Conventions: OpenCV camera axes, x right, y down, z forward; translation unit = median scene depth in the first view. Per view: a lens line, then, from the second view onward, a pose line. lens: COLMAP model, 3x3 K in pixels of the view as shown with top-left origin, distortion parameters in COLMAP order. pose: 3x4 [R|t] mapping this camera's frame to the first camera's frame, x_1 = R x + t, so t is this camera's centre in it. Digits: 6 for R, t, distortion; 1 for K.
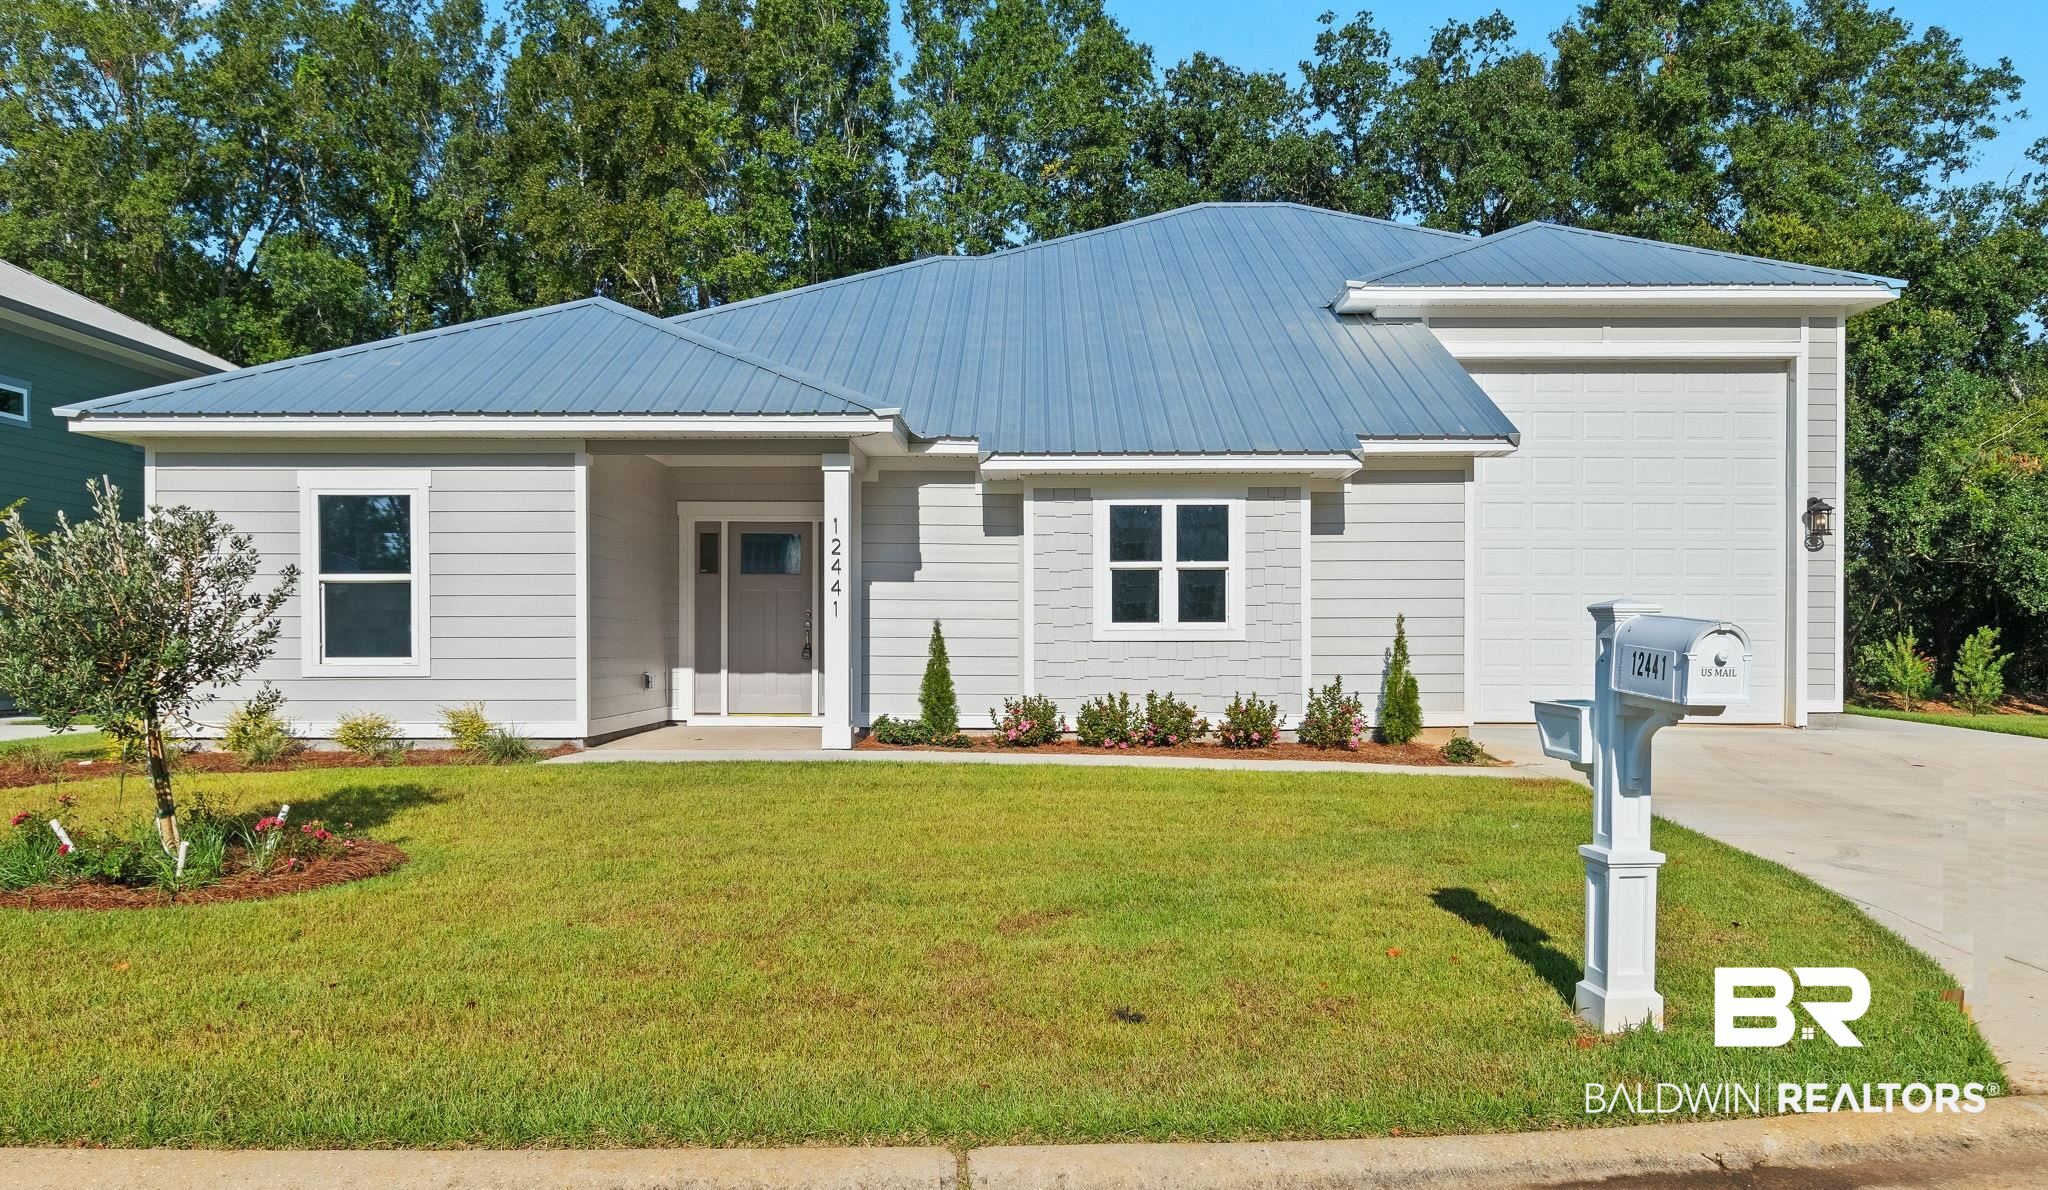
lens RADIAL K [[1524.4, 0, 1021.9], [0, 1524.4, 637.0], [0, 0, 1]] dist [0.000996, 0.002728]
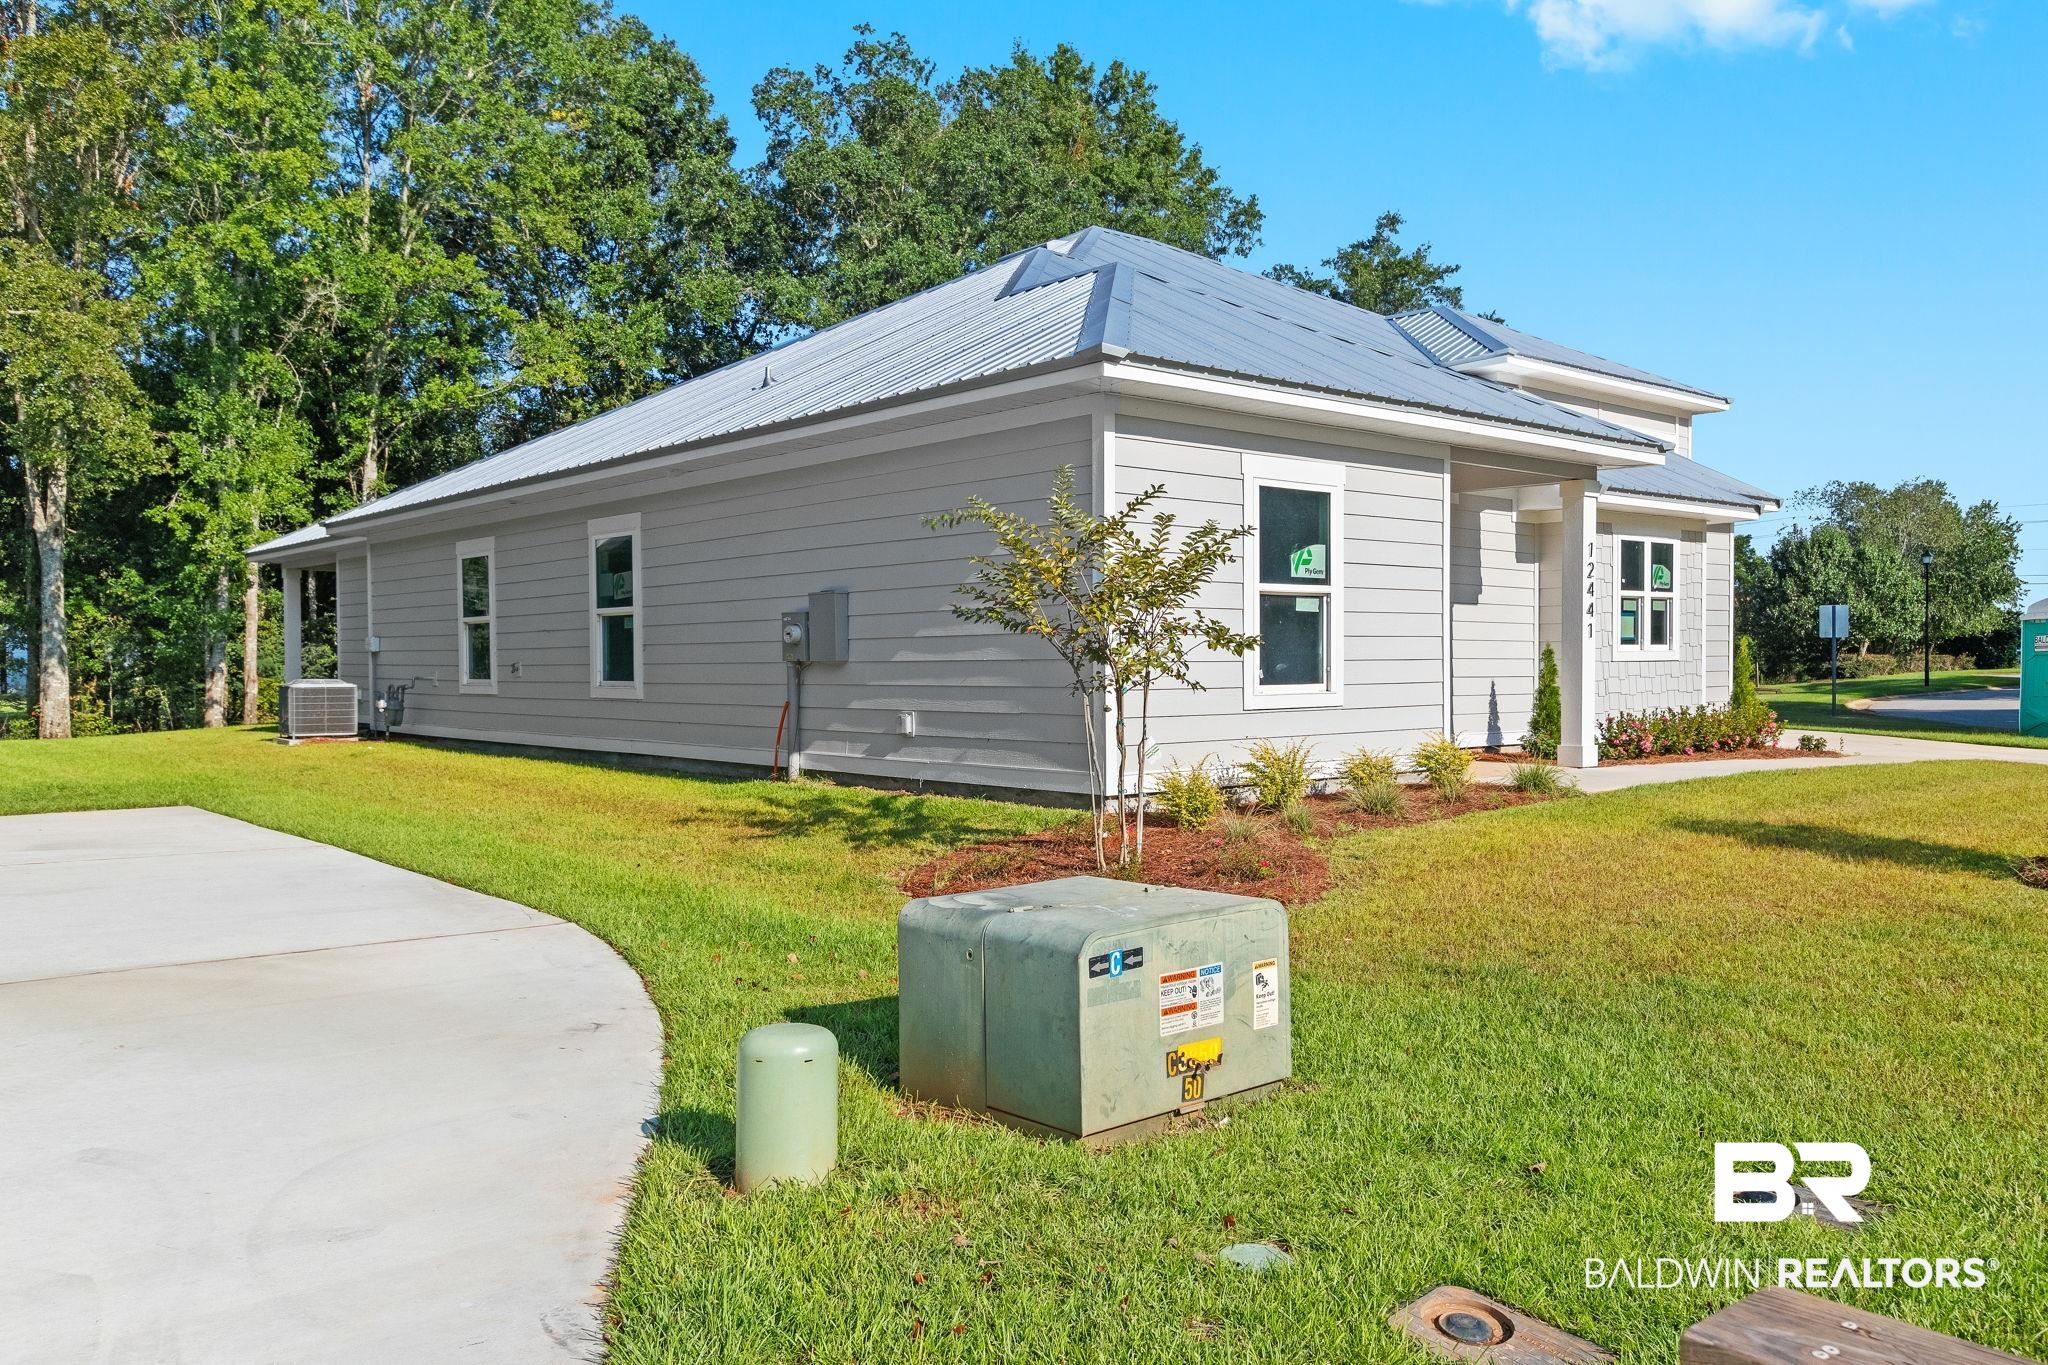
lens RADIAL K [[1557.1, 0, 1024.0], [0, 1557.1, 682.5], [0, 0, 1]] dist [-0.001122, -0.001012]
pose [[0.747212, -0.014596, 0.664426, -1.030549], [0.001140, 0.999785, 0.020681, -0.005623], [-0.664585, -0.014695, 0.747068, 0.435683]]
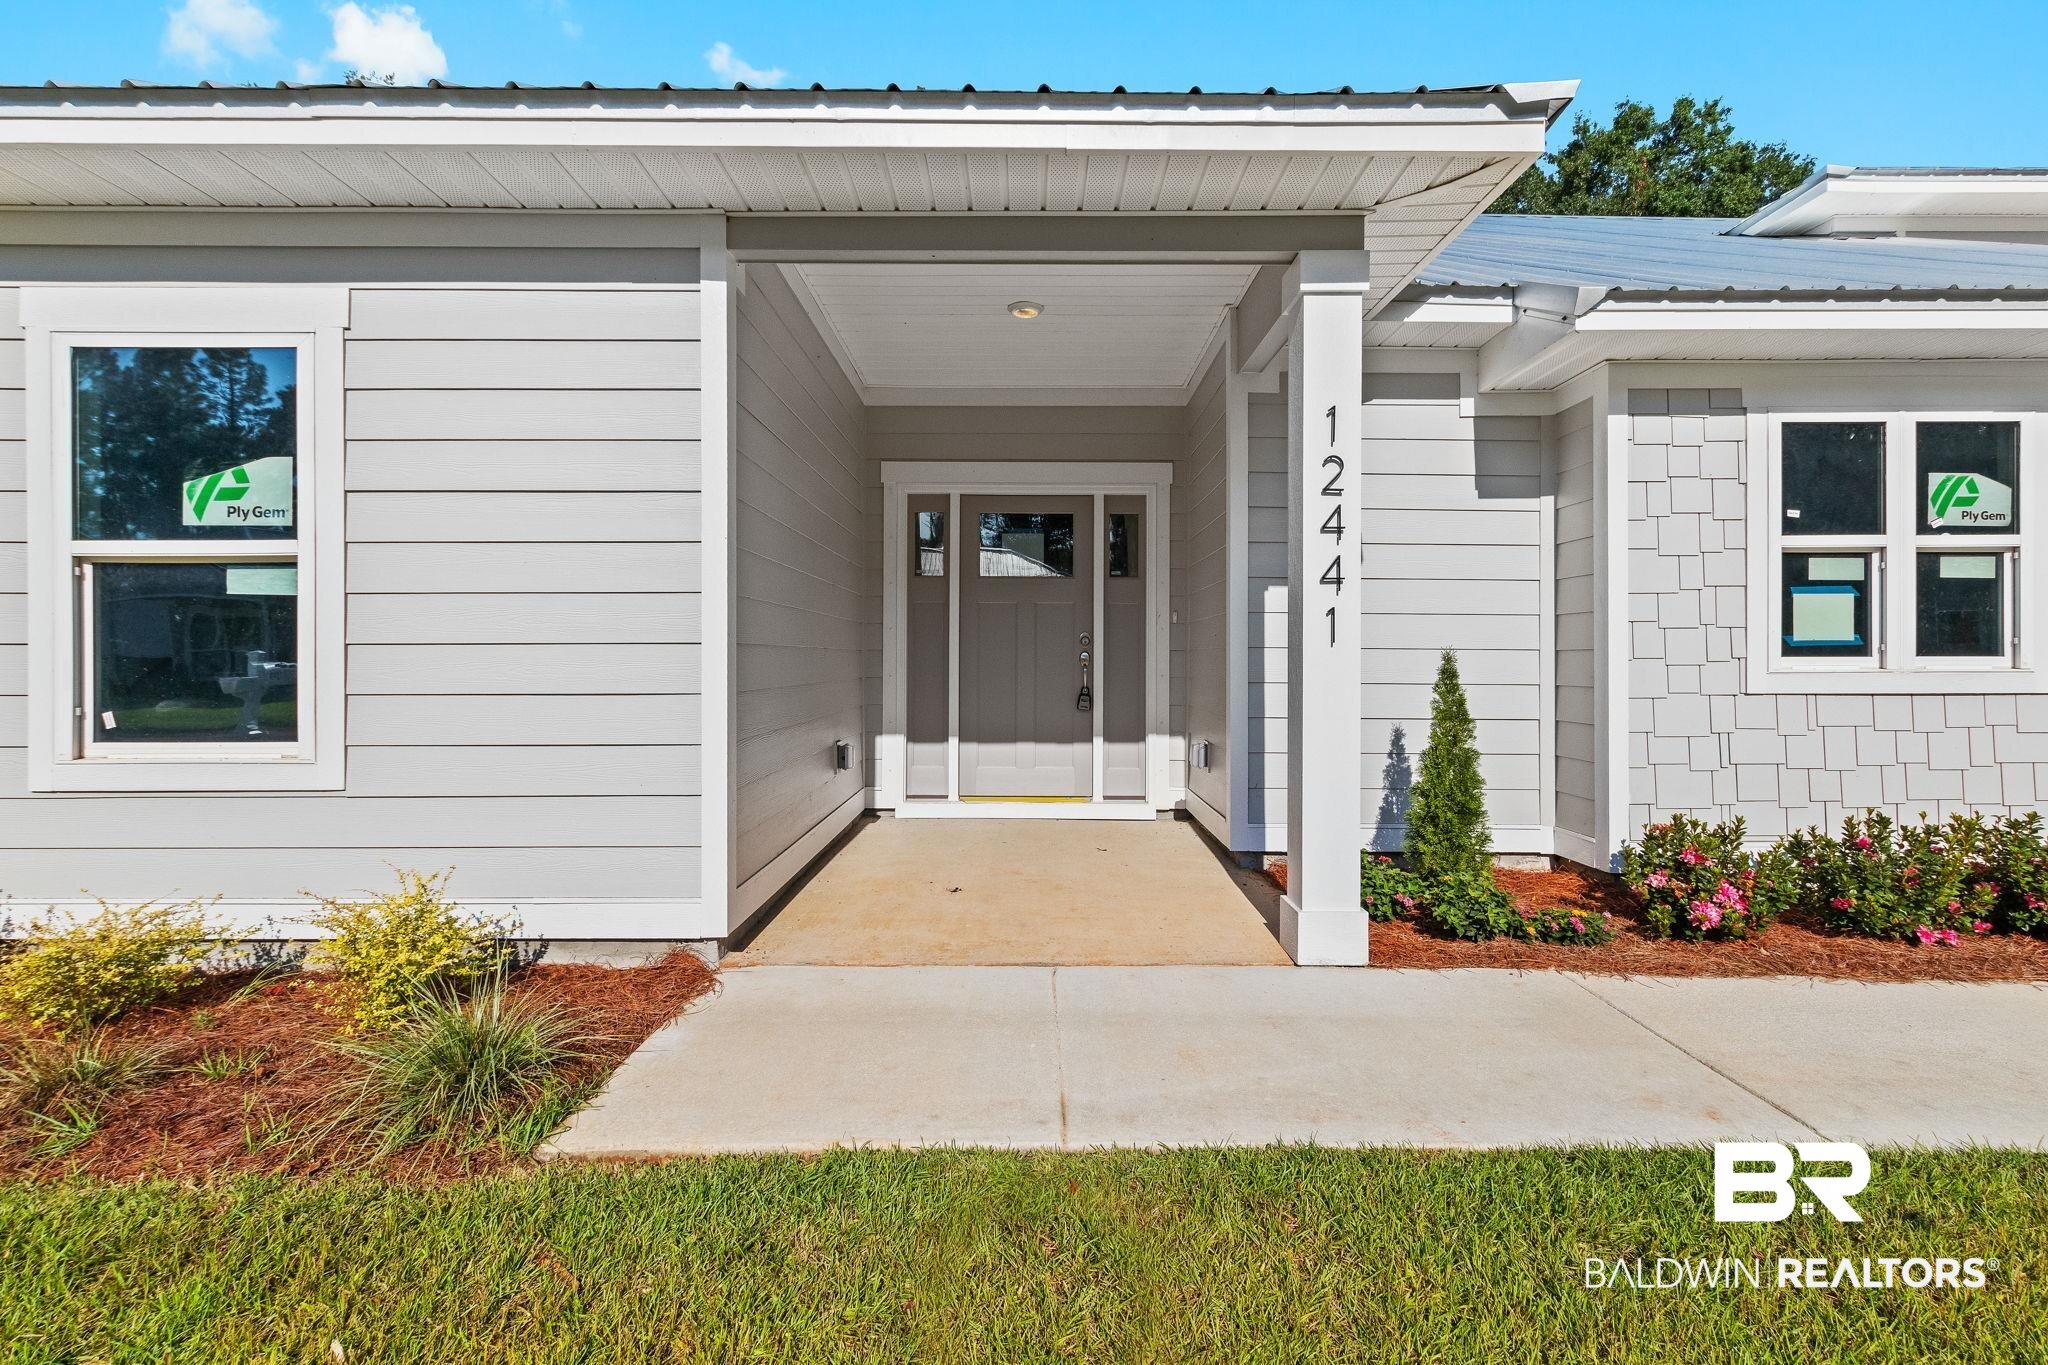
lens RADIAL K [[946.4, 0, 1025.5], [0, 946.4, 653.4], [0, 0, 1]] dist [0.001812, -0.000065]
pose [[0.999951, -0.000018, 0.009859, -0.193441], [0.000074, 0.999984, -0.005673, -0.008879], [-0.009859, 0.005673, 0.999935, 0.692525]]
